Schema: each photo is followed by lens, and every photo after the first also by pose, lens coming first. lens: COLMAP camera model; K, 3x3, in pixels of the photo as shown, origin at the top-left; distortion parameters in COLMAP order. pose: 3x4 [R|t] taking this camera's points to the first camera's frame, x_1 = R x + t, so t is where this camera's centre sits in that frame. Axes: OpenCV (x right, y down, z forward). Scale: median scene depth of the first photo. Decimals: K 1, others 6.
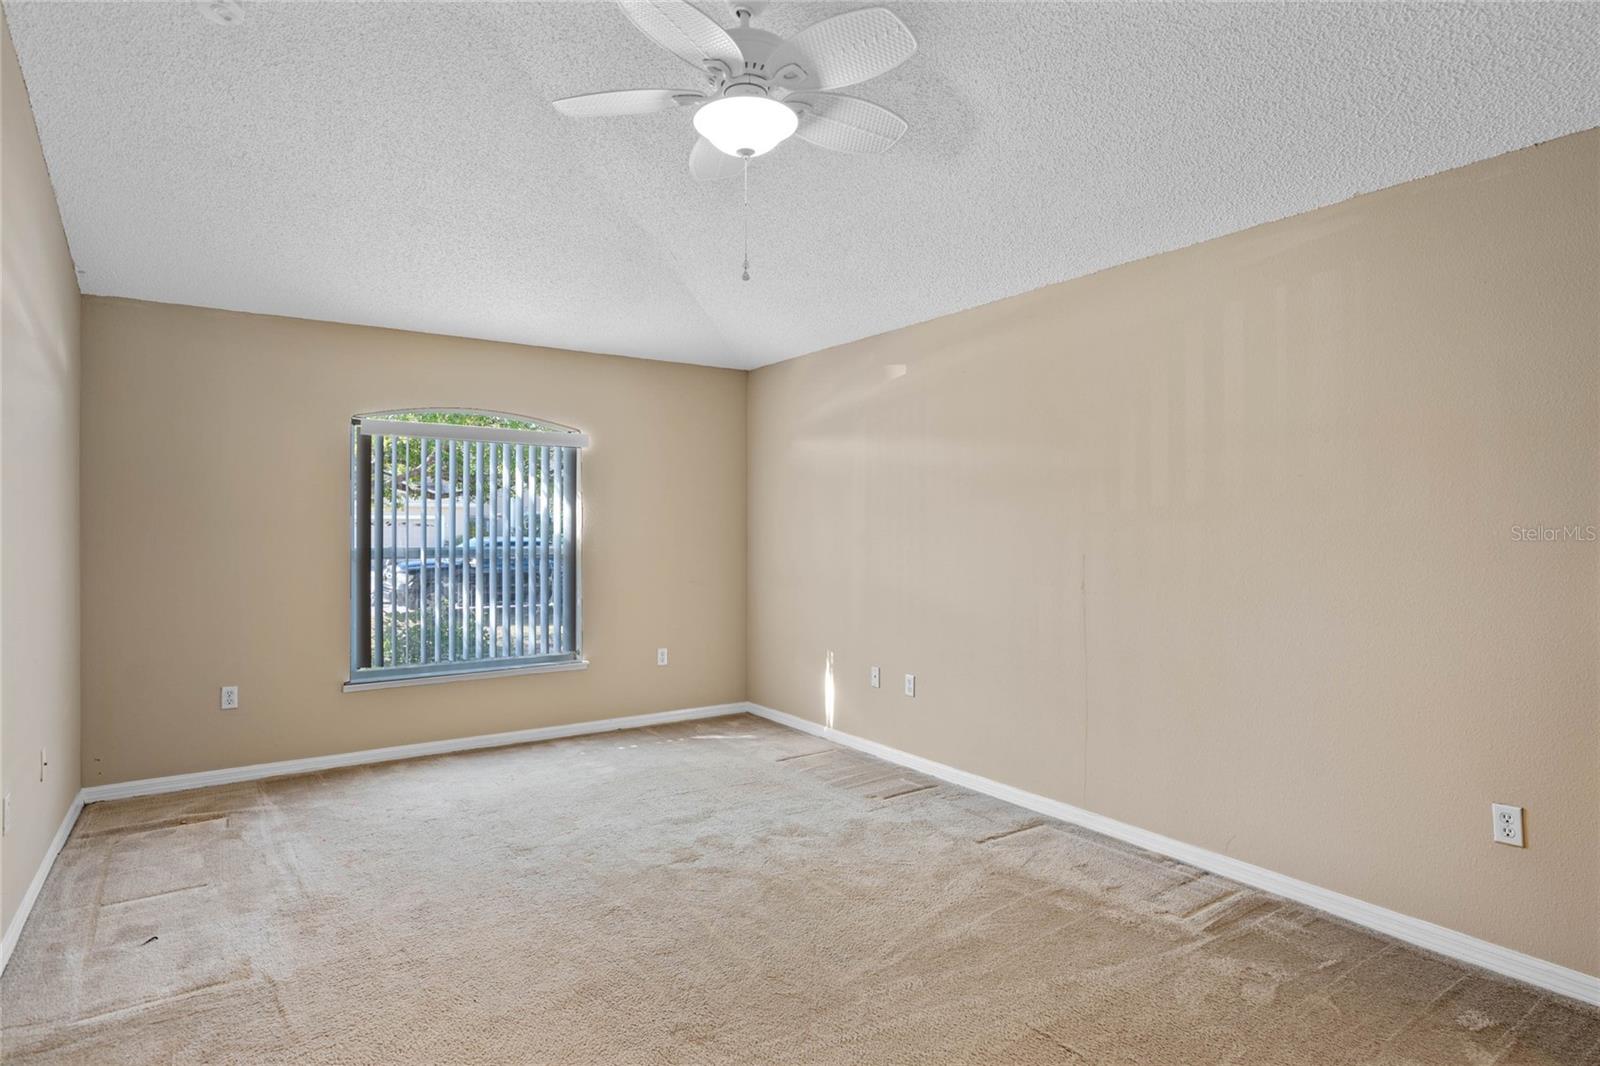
lens RADIAL K [[872.8, 0, 800.8], [0, 872.8, 541.5], [0, 0, 1]] dist [0.007132, 0.002598]
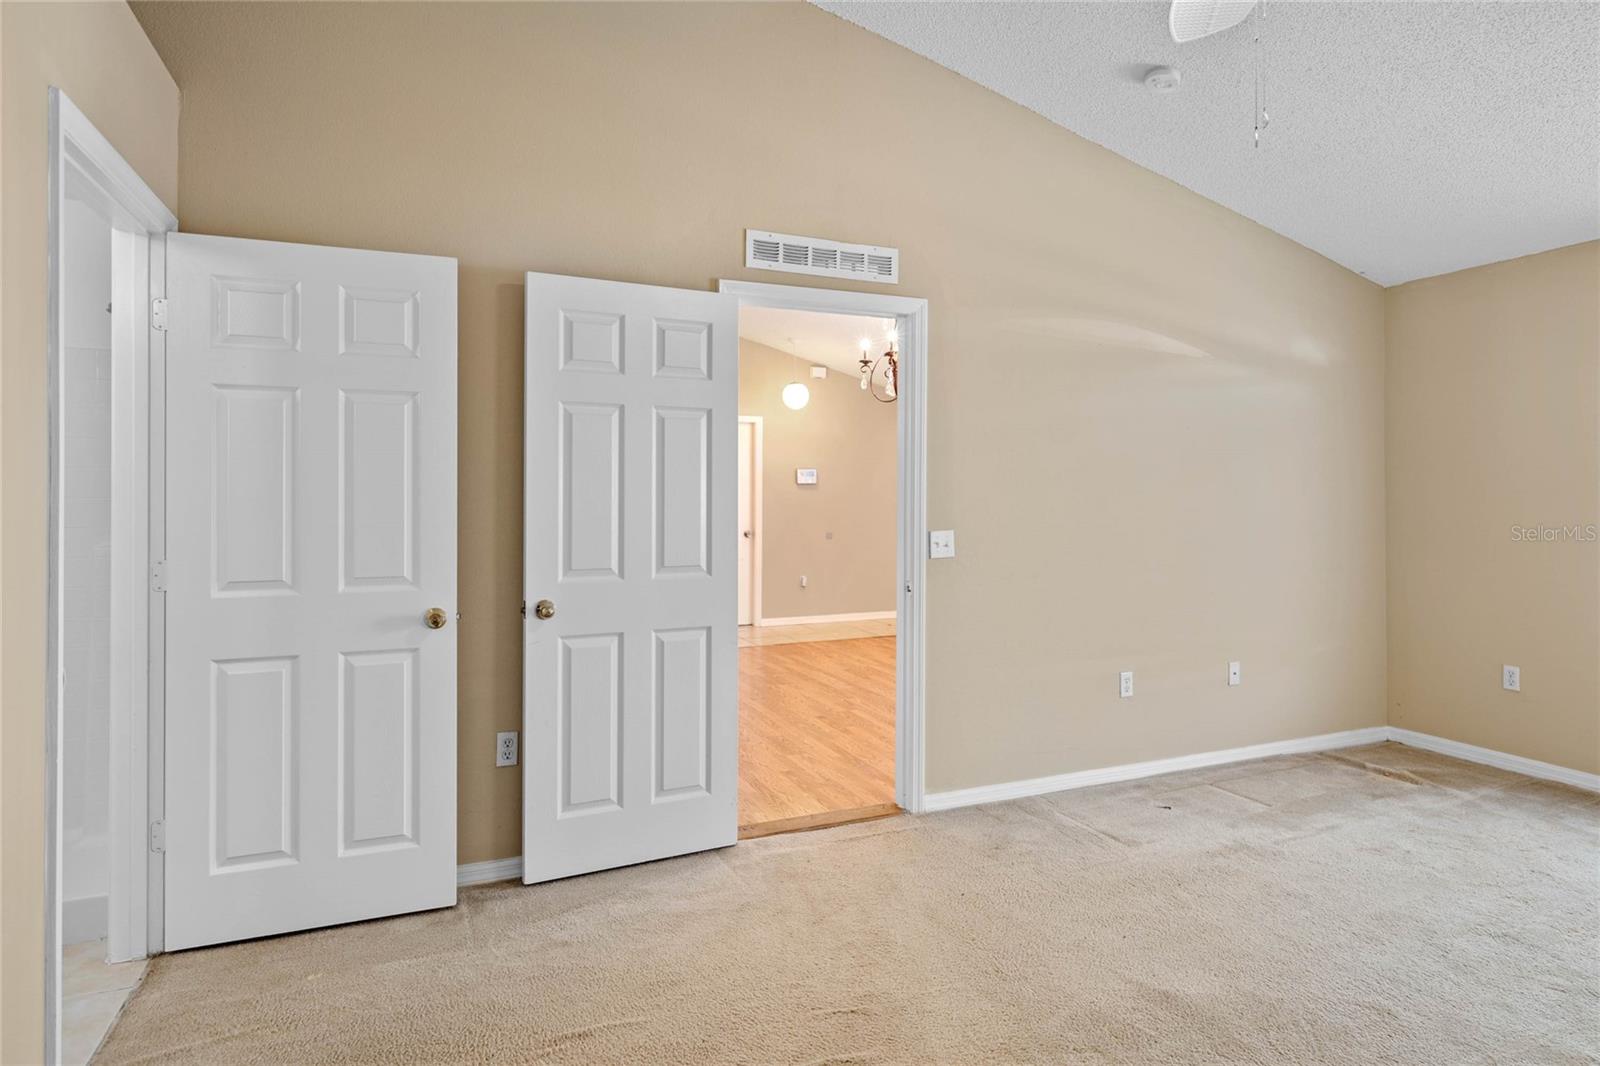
lens RADIAL K [[872.8, 0, 792.6], [0, 872.8, 495.7], [0, 0, 1]] dist [0.007132, 0.002598]
pose [[-0.212648, -0.003258, -0.977123, 0.476439], [-0.009804, 0.999951, -0.001200, -0.007363], [0.977080, 0.009325, -0.212670, 0.514231]]
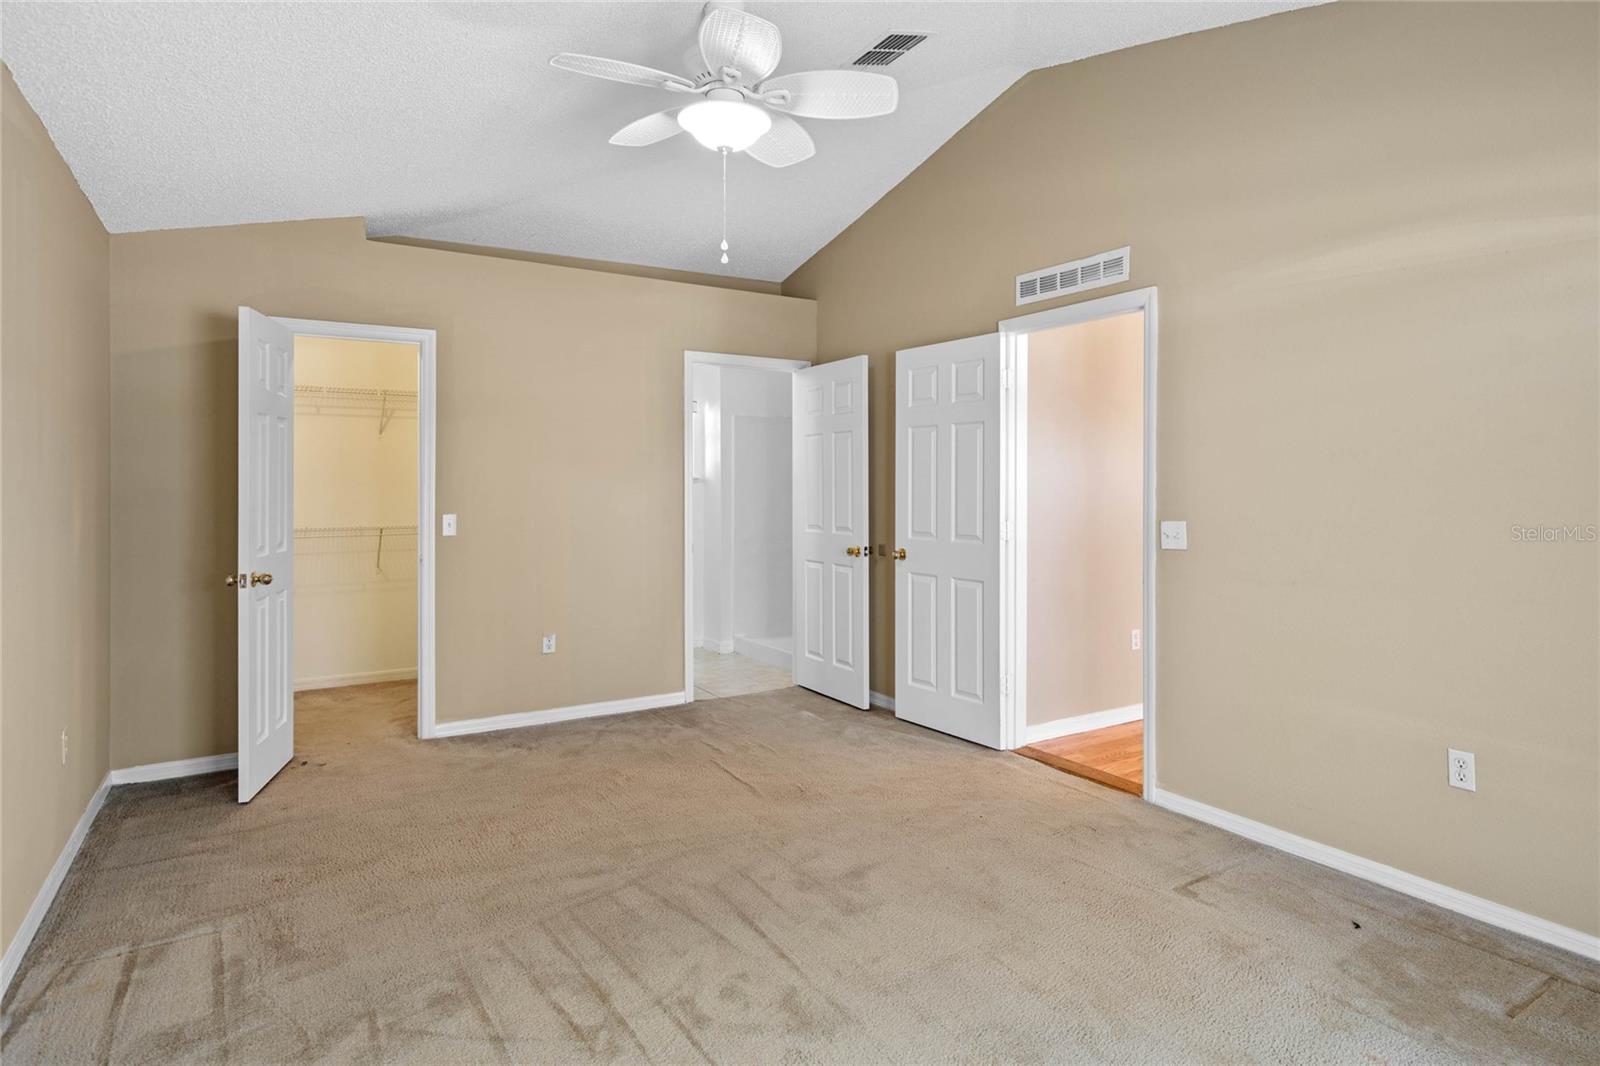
lens RADIAL K [[872.8, 0, 829.7], [0, 872.8, 483.7], [0, 0, 1]] dist [0.007132, 0.002598]
pose [[-0.999463, 0.002113, 0.032708, -0.165264], [0.002470, 0.999938, 0.010879, -0.022493], [-0.032683, 0.010954, -0.999406, 1.408291]]
